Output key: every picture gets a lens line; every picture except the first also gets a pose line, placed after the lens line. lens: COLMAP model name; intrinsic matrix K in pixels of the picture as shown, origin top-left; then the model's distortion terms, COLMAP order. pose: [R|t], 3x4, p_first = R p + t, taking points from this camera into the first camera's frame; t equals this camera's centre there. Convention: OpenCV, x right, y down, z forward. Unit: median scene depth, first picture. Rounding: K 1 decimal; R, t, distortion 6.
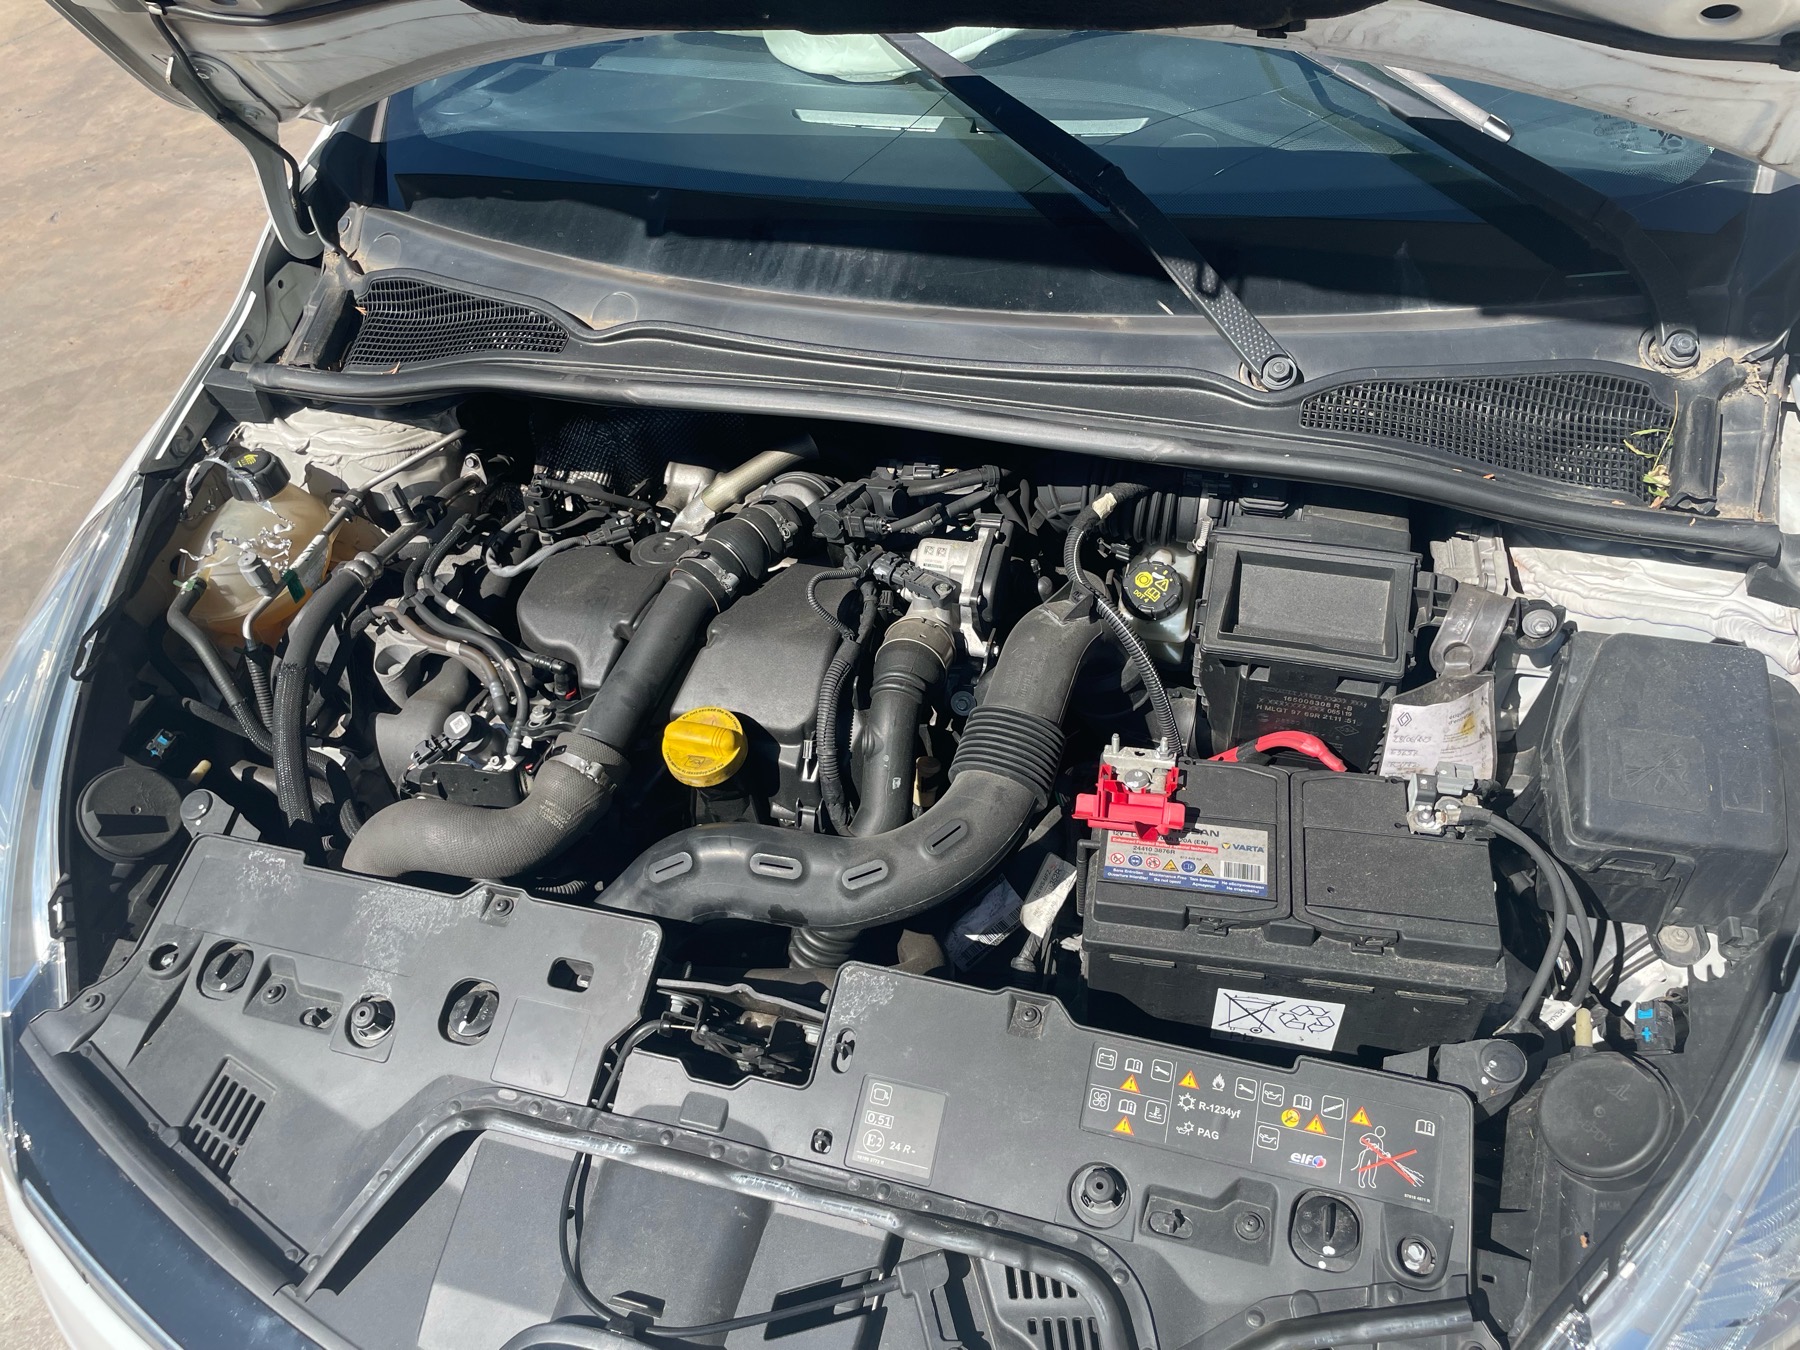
lens RADIAL K [[1368.7, 0, 897.4], [0, 1368.7, 653.4], [0, 0, 1]] dist [0.076913, -0.112617]
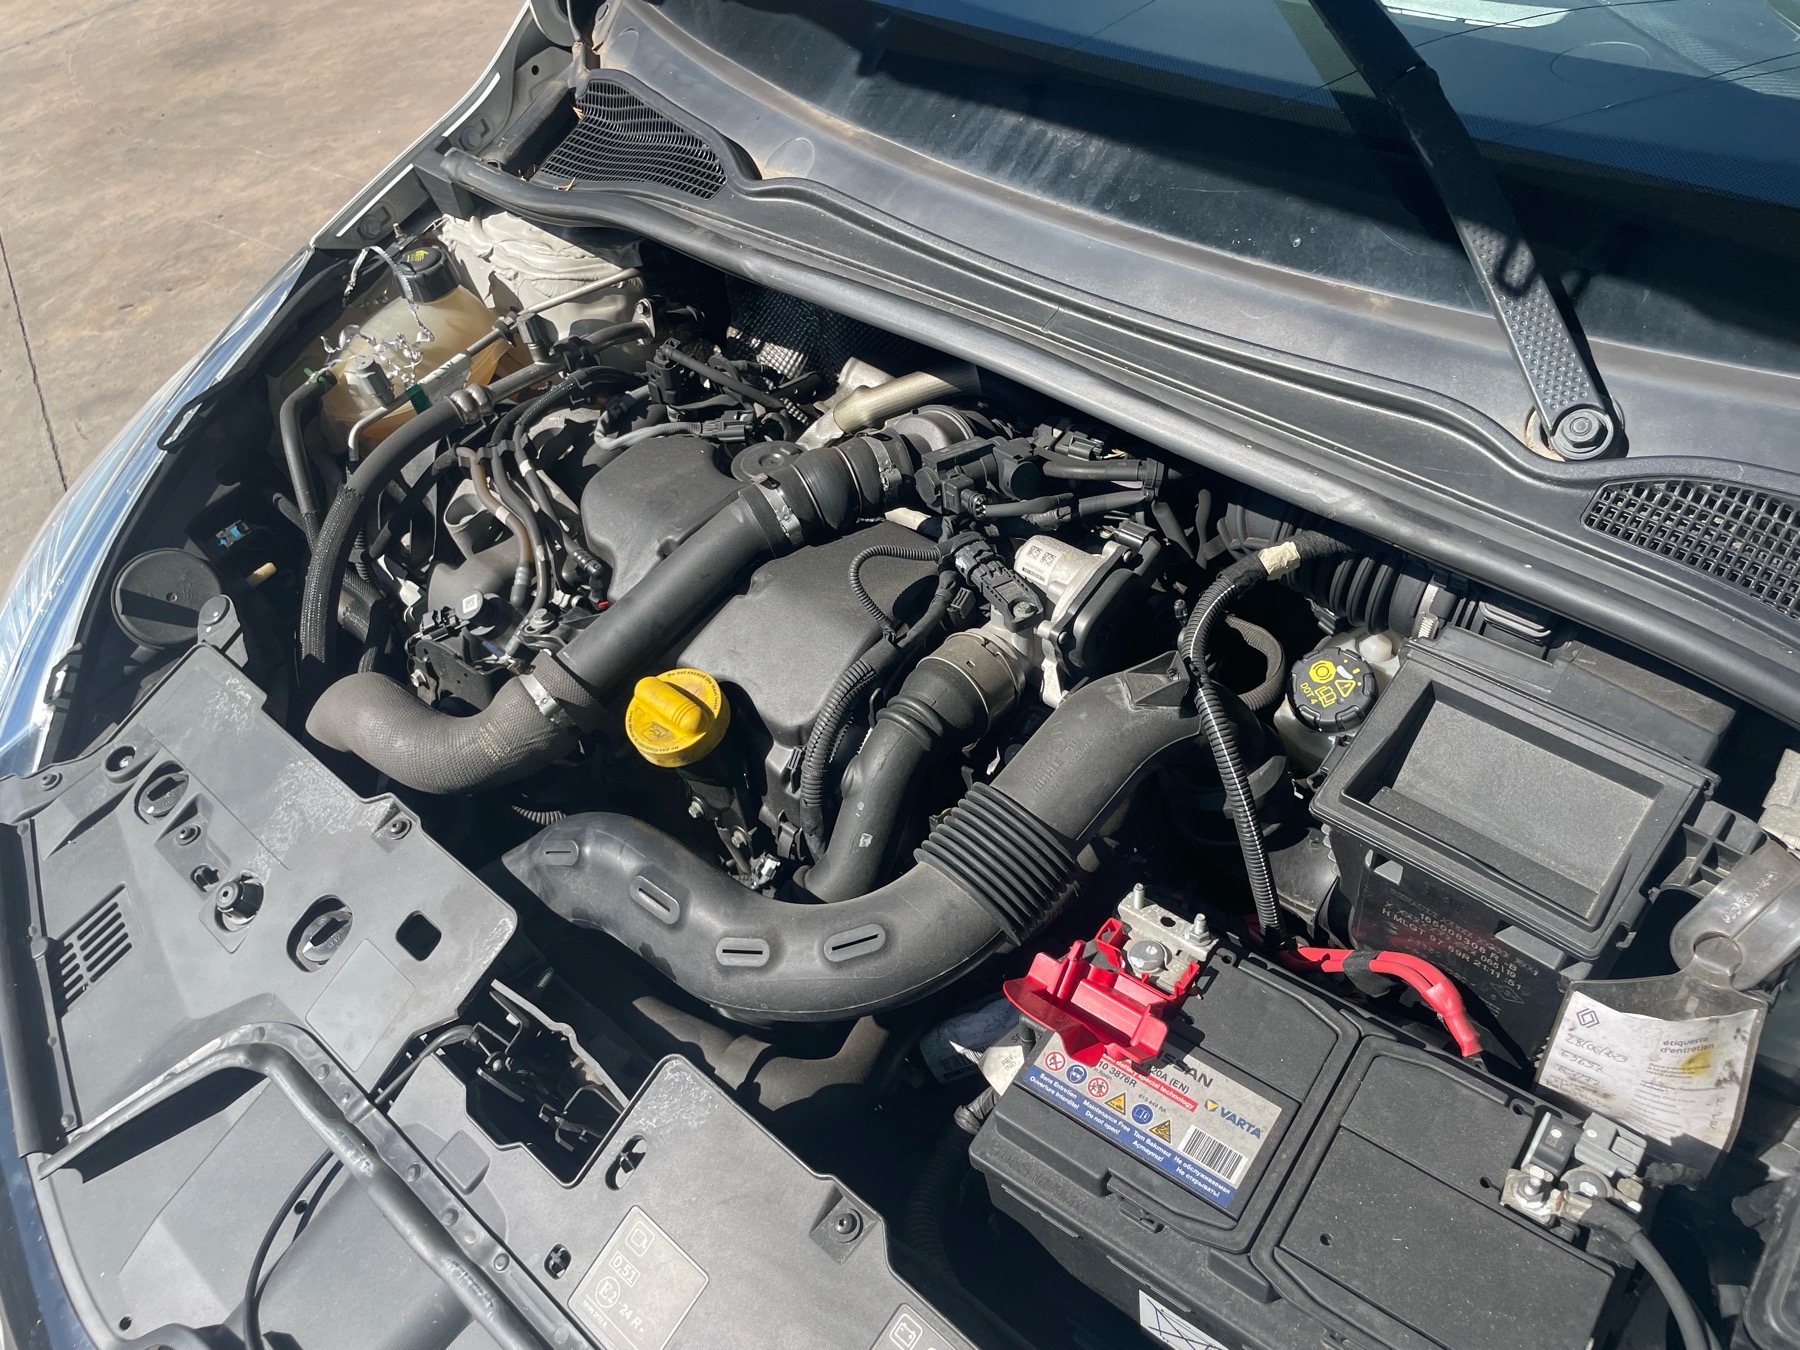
lens RADIAL K [[1368.7, 0, 897.4], [0, 1368.7, 653.4], [0, 0, 1]] dist [0.076913, -0.112617]
pose [[0.900453, 0.288637, -0.325381, 0.222631], [-0.257335, 0.956638, 0.136466, -0.108782], [0.350661, -0.039150, 0.935684, 0.277550]]
